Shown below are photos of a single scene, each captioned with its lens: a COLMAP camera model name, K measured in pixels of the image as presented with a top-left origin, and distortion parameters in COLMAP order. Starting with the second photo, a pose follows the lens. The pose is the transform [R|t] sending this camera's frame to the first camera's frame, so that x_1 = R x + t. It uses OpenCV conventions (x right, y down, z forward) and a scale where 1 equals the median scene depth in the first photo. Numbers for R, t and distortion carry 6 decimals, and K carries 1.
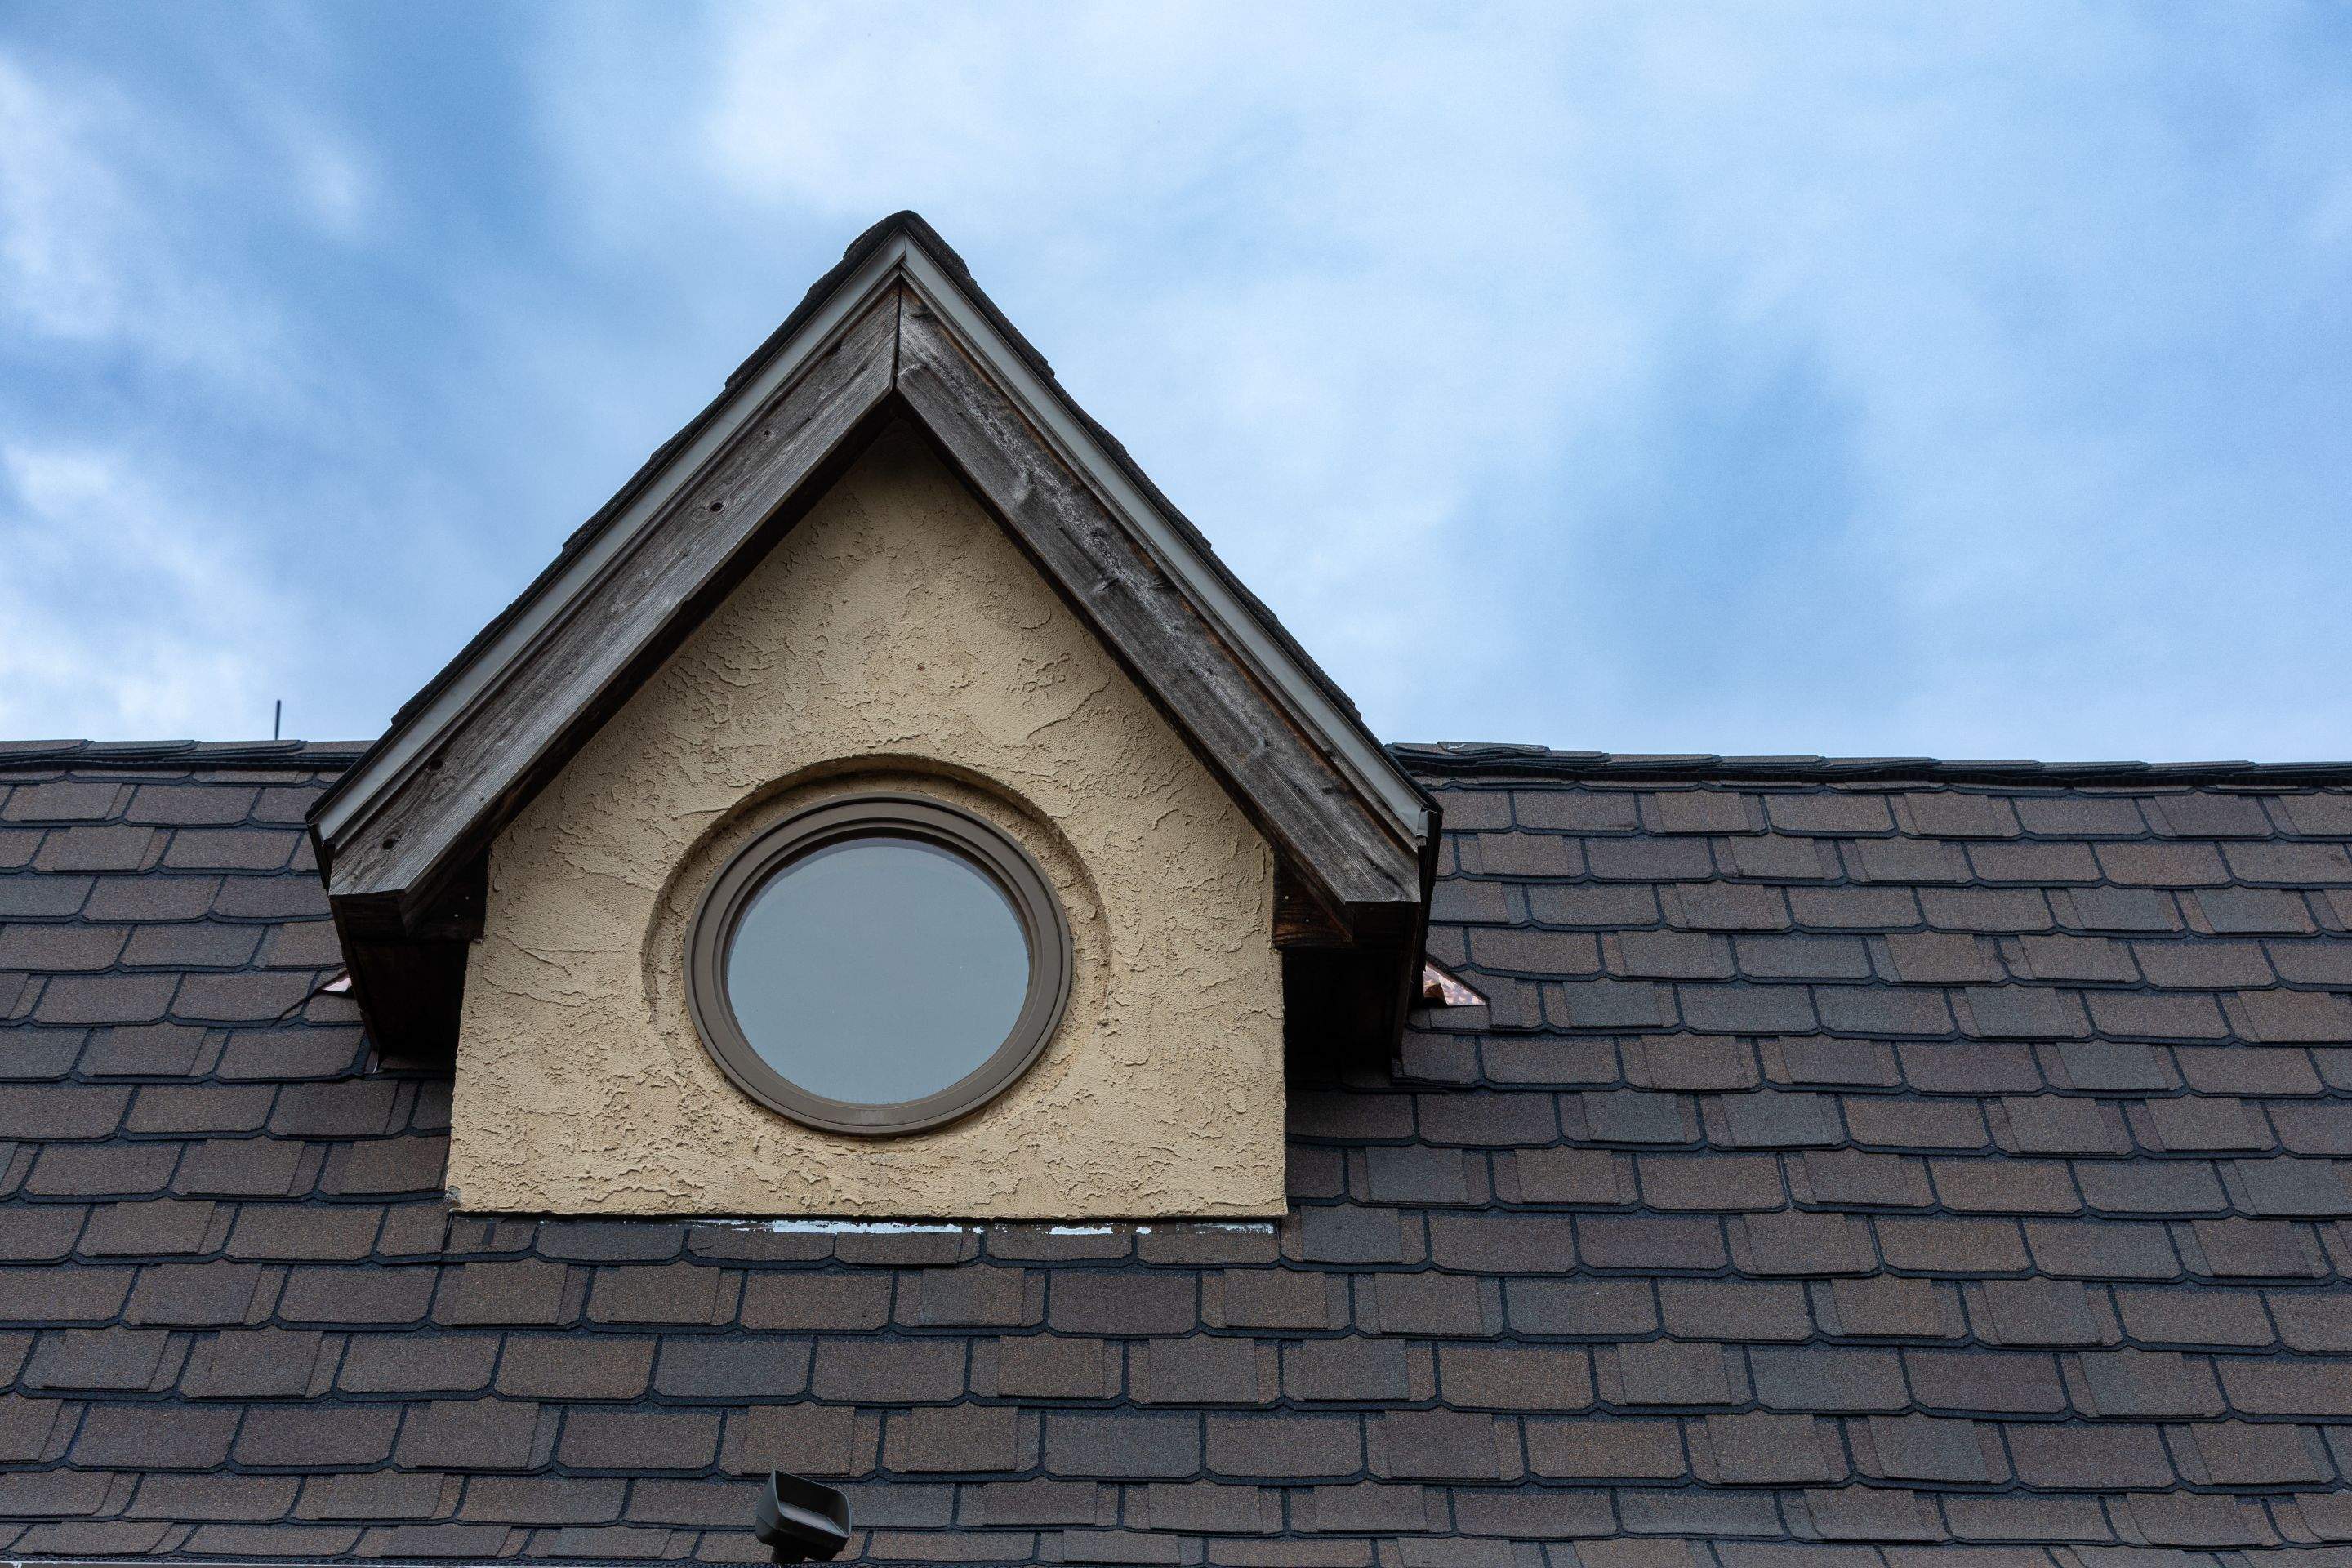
lens RADIAL K [[5185.2, 0, 1176.0], [0, 5185.2, 784.0], [0, 0, 1]] dist [0.043357, -0.680909]
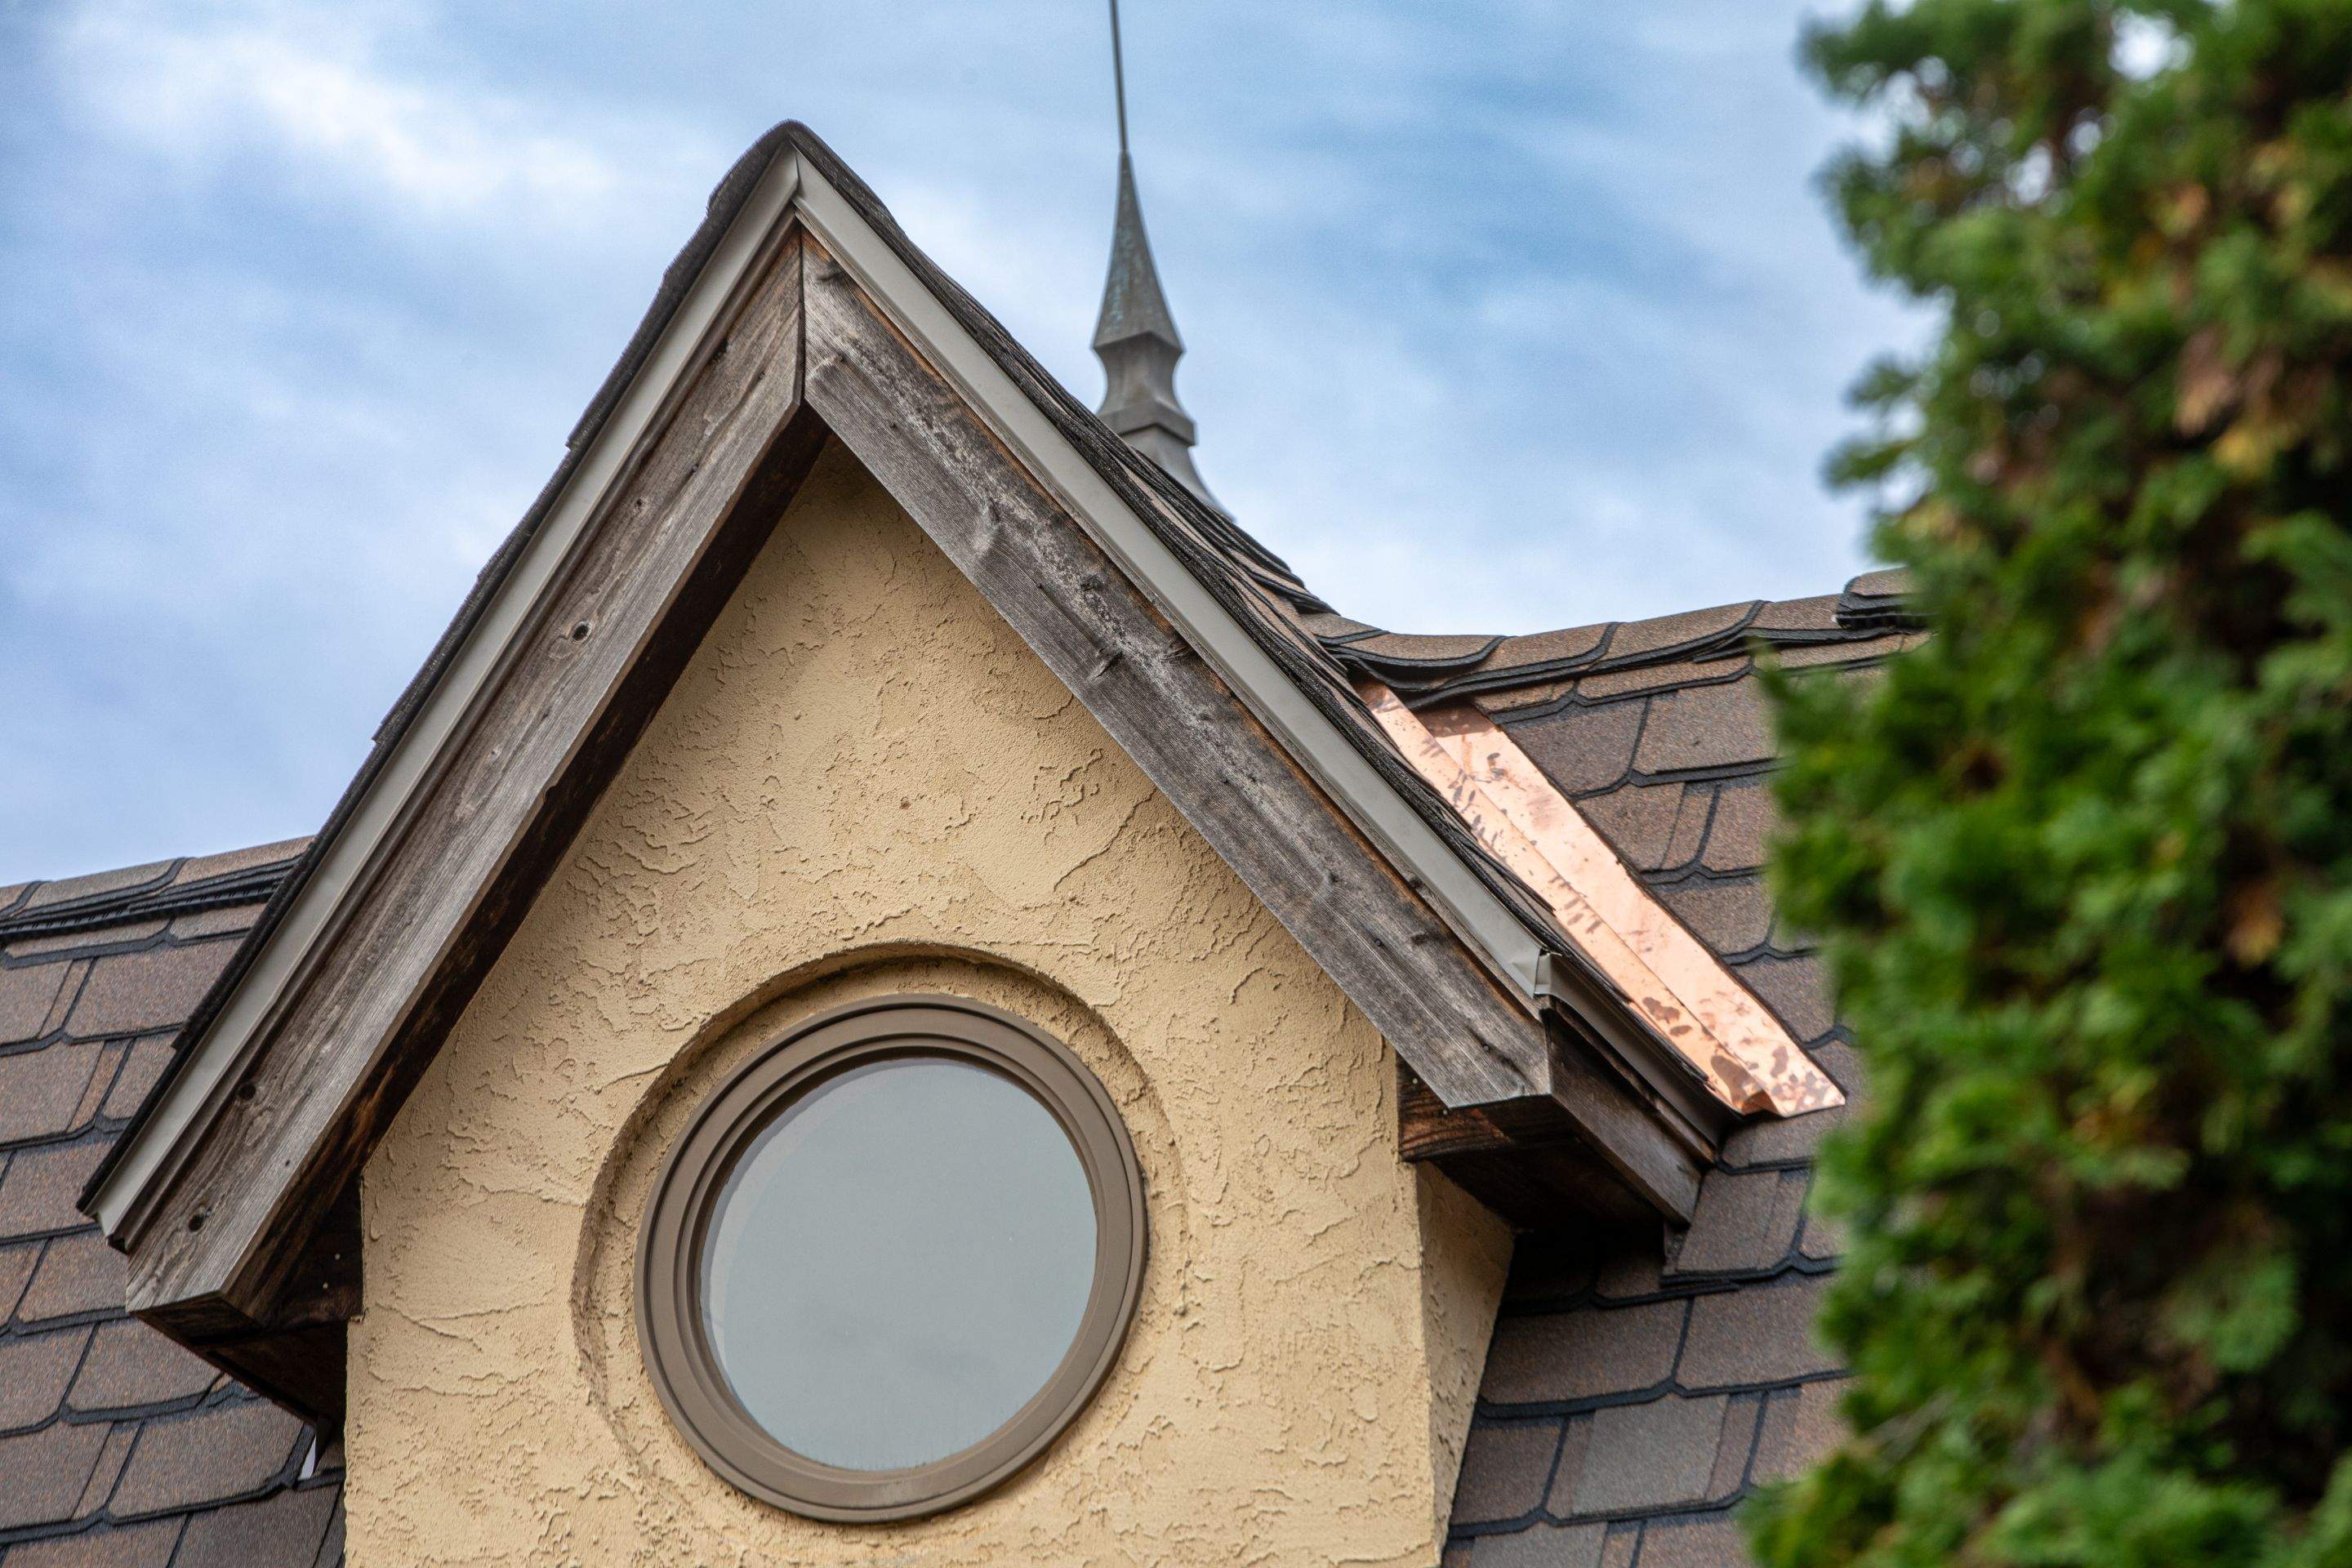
lens RADIAL K [[11482.7, 0, 1176.0], [0, 11482.7, 784.0], [0, 0, 1]] dist [1.107960, -0.554864]
pose [[0.936831, -0.159107, -0.311502, 0.478135], [0.213221, 0.965731, 0.147986, -0.251843], [0.277281, -0.205056, 0.938652, -0.452990]]
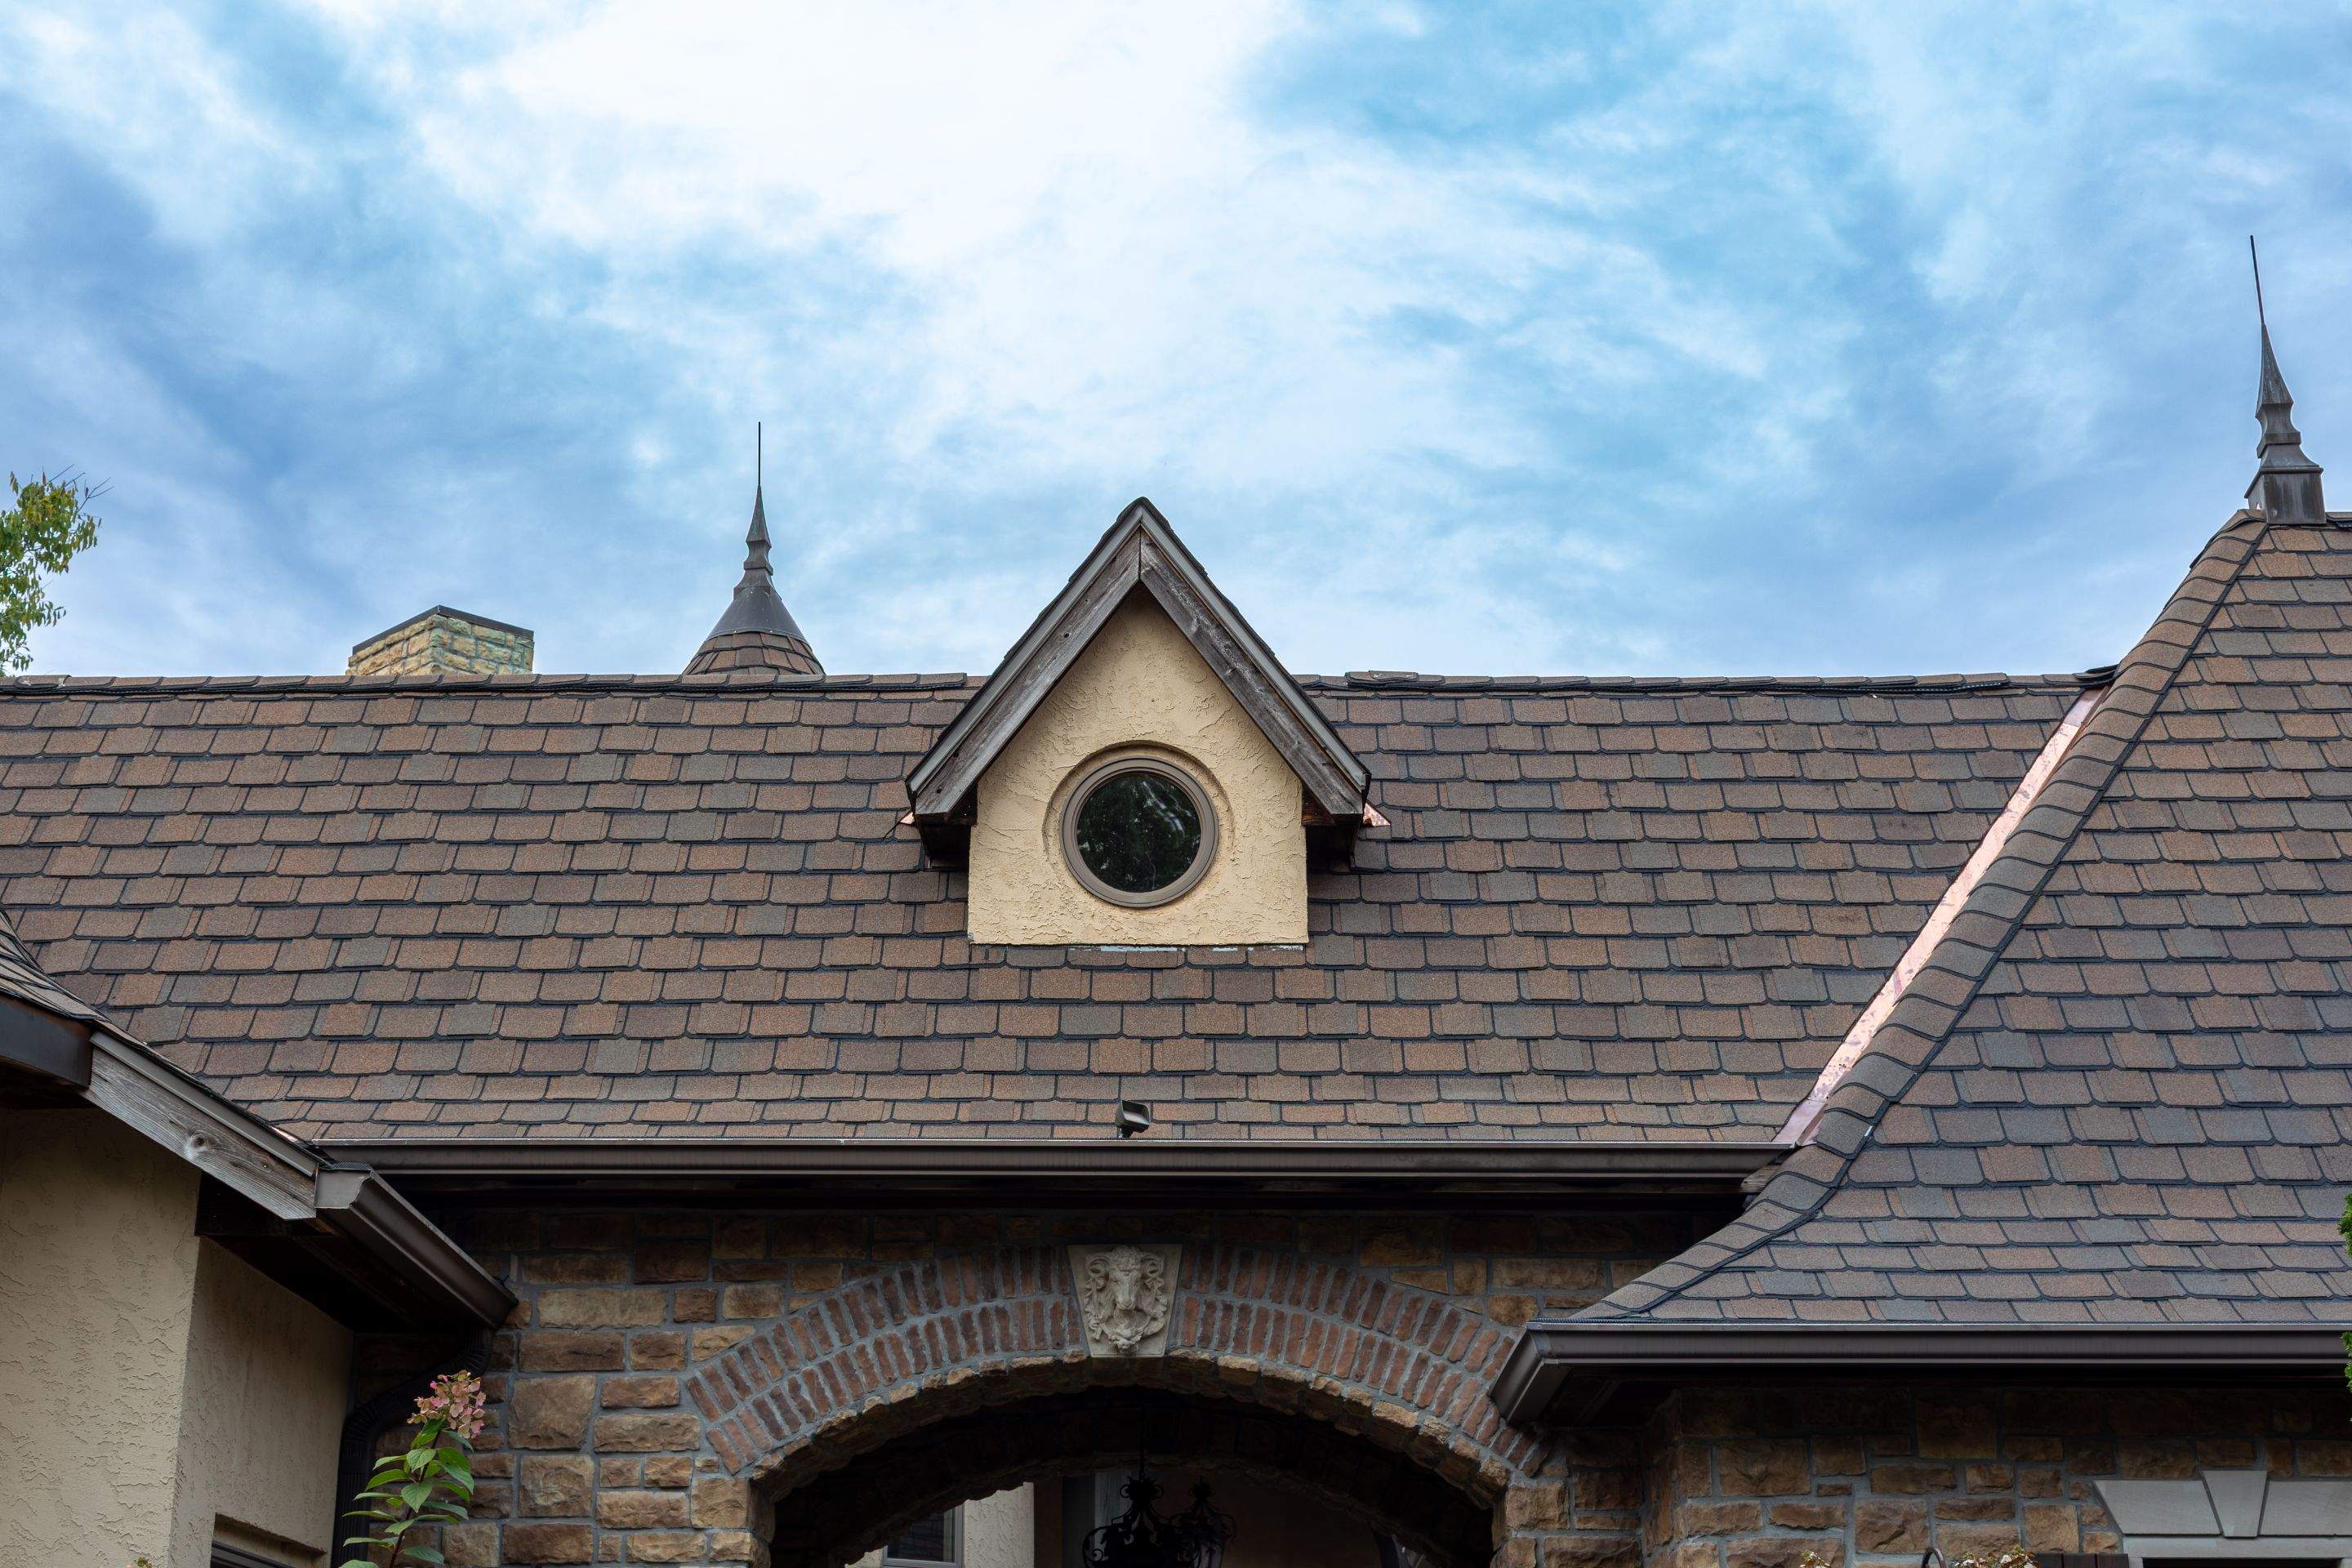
lens RADIAL K [[3394.5, 0, 1176.0], [0, 3394.5, 784.0], [0, 0, 1]] dist [0.049487, -0.045944]
pose [[0.999932, -0.009406, -0.006885, -0.028793], [0.010615, 0.978797, 0.204559, -0.310891], [0.004815, -0.204618, 0.978830, -0.549142]]
